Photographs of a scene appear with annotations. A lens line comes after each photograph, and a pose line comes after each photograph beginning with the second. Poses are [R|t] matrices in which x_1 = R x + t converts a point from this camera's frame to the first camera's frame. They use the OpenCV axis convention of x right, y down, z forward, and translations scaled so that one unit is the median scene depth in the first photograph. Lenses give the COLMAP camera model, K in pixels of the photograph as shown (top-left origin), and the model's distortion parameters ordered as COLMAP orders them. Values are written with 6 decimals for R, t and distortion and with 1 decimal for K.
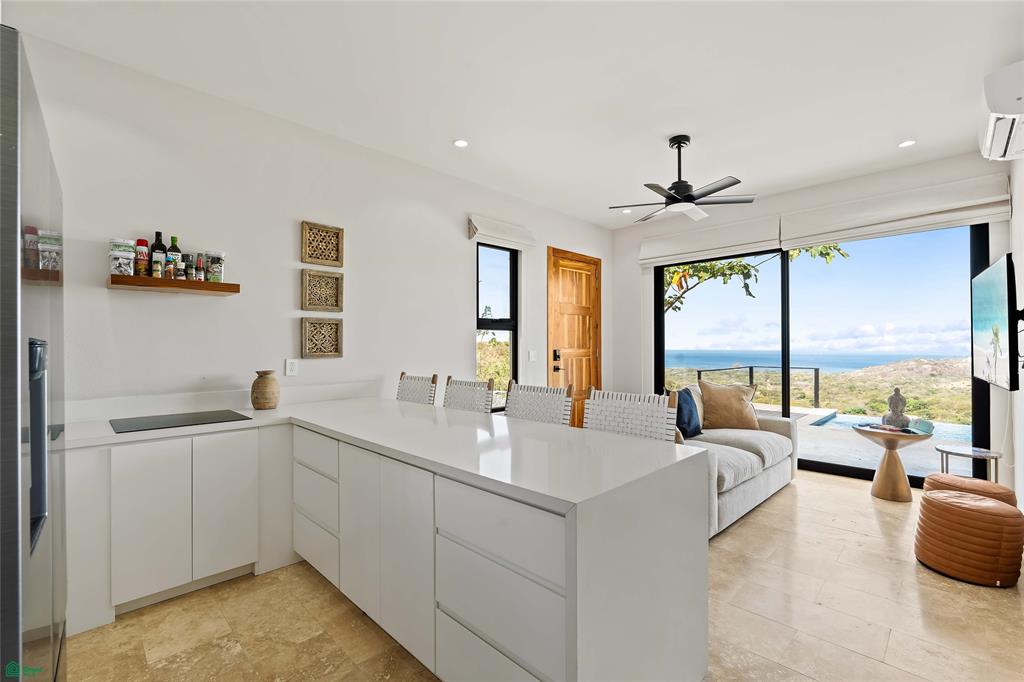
lens RADIAL K [[442.5, 0, 511.2], [0, 442.5, 344.2], [0, 0, 1]] dist [0.003120, -0.001228]
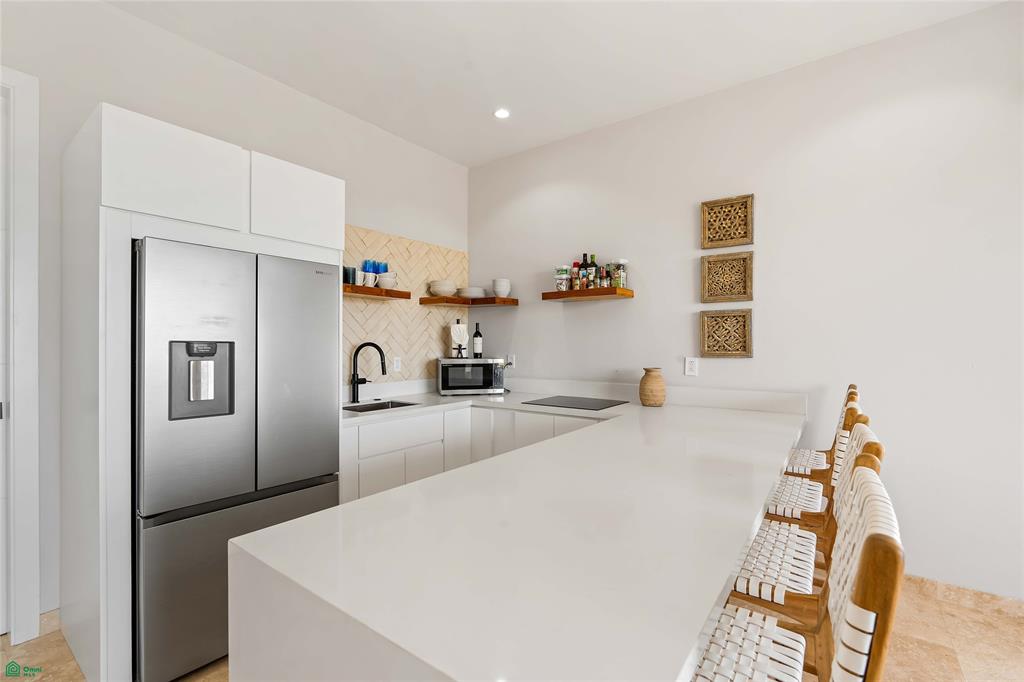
lens RADIAL K [[442.5, 0, 511.5], [0, 442.5, 342.4], [0, 0, 1]] dist [0.003120, -0.001228]
pose [[0.155104, 0.002060, -0.987896, 0.343455], [0.002331, 0.999994, 0.002451, -0.000796], [0.987895, -0.002683, 0.155098, 0.472876]]
